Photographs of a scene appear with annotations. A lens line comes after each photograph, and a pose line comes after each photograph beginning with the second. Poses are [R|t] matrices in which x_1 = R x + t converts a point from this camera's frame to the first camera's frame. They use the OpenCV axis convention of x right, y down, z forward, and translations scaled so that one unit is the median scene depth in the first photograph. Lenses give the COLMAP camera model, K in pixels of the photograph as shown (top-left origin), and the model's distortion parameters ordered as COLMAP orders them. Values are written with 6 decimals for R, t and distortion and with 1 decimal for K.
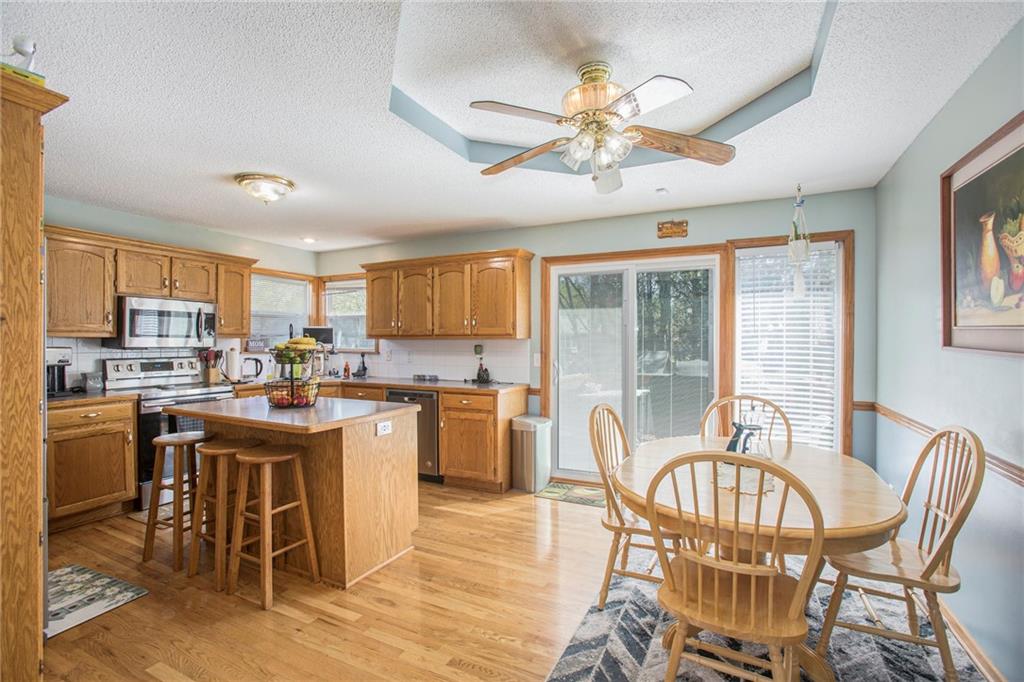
lens RADIAL K [[463.3, 0, 516.1], [0, 463.3, 342.8], [0, 0, 1]] dist [-0.048909, 0.012316]
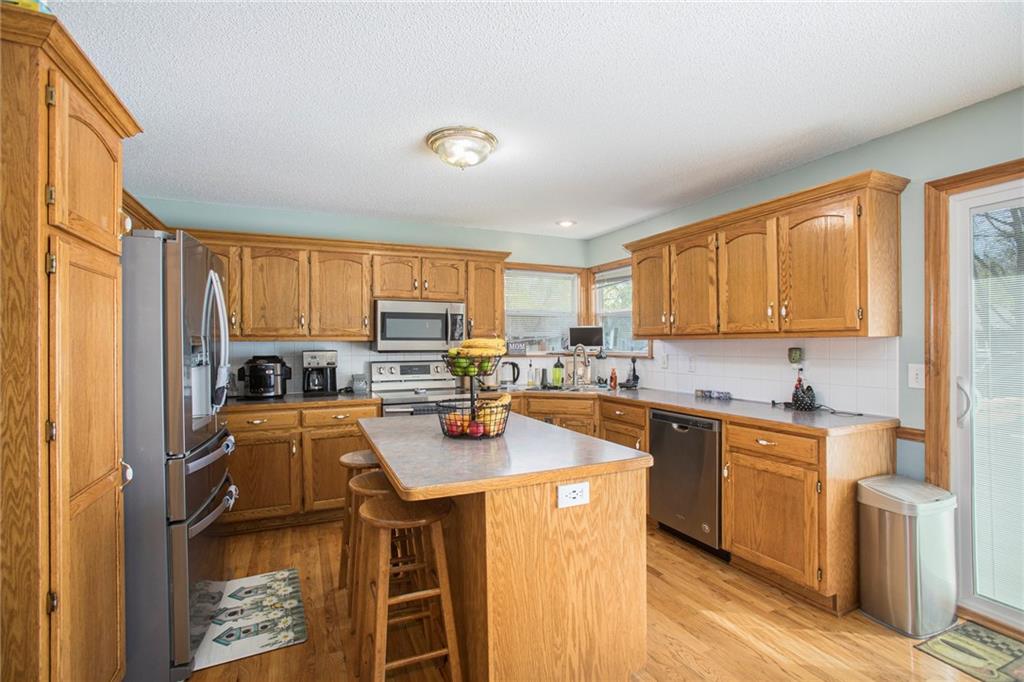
lens RADIAL K [[463.3, 0, 508.7], [0, 463.3, 341.9], [0, 0, 1]] dist [-0.048909, 0.012316]
pose [[0.769988, -0.006932, -0.638021, 0.013811], [0.004176, 0.999974, -0.005826, -0.001724], [0.638045, 0.001821, 0.769997, 0.343018]]
